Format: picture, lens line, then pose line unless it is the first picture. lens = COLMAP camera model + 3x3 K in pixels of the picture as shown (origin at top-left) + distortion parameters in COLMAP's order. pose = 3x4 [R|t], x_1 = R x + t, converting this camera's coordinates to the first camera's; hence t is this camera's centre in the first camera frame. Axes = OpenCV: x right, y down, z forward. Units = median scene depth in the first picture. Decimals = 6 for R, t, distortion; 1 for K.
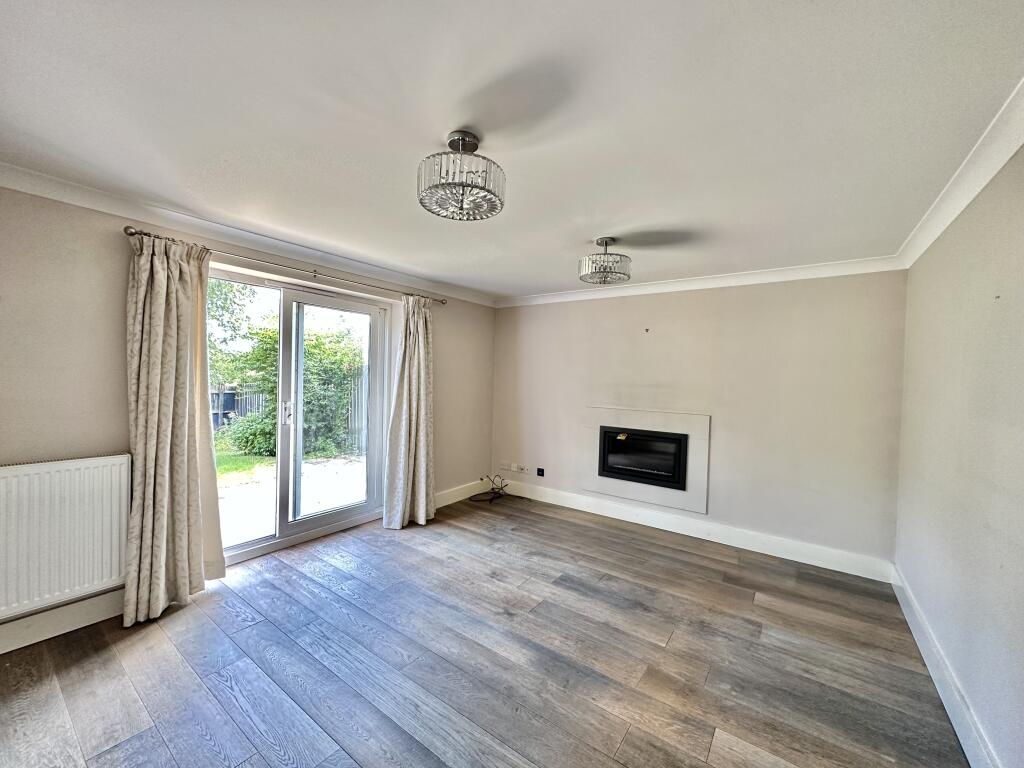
lens RADIAL K [[408.1, 0, 512.6], [0, 408.1, 385.1], [0, 0, 1]] dist [-0.004369, -0.000329]
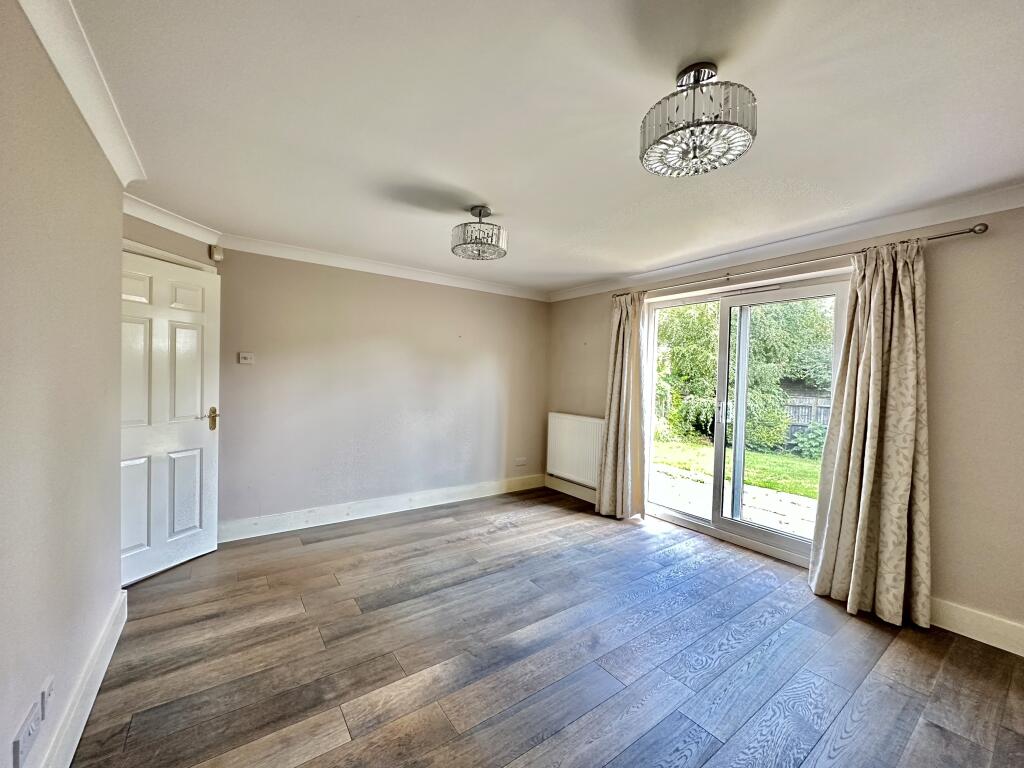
lens RADIAL K [[408.1, 0, 512.1], [0, 408.1, 387.8], [0, 0, 1]] dist [-0.004369, -0.000329]
pose [[-0.319531, -0.009415, -0.947529, 0.948774], [-0.051463, 0.998647, 0.007432, 0.035117], [0.946177, 0.051137, -0.319583, 1.207422]]
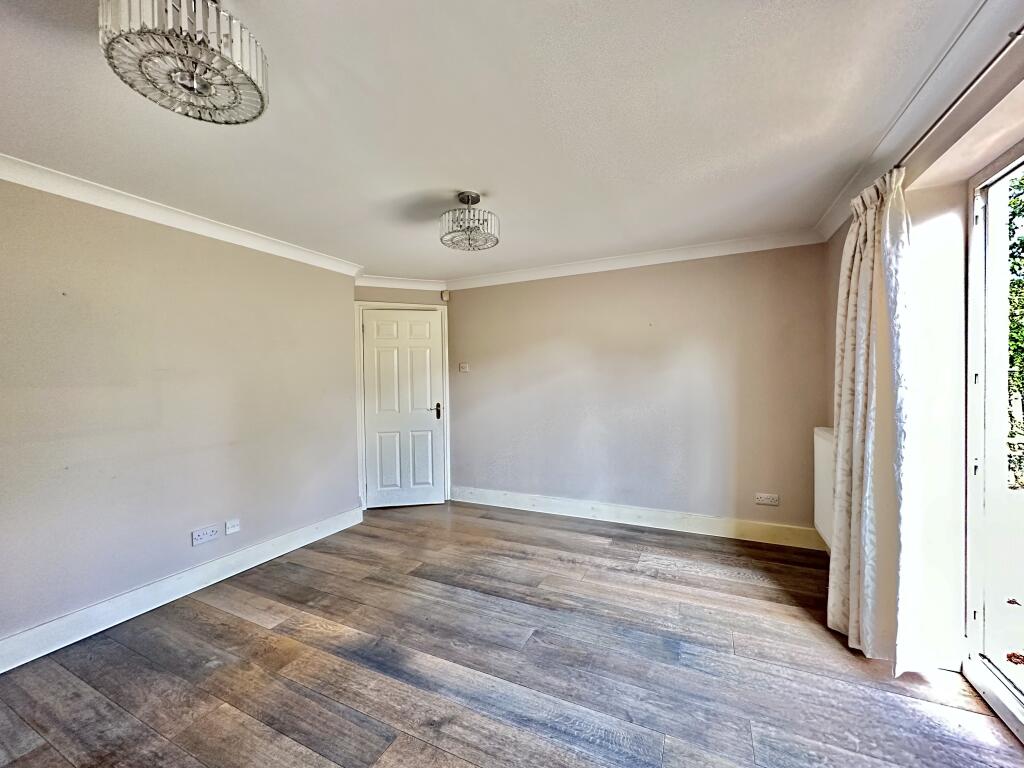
lens RADIAL K [[408.1, 0, 509.7], [0, 408.1, 384.9], [0, 0, 1]] dist [-0.004369, -0.000329]
pose [[-0.984776, -0.009372, -0.173576, -0.013523], [-0.014240, 0.999539, 0.026819, 0.017809], [0.173244, 0.028882, -0.984455, 1.820227]]
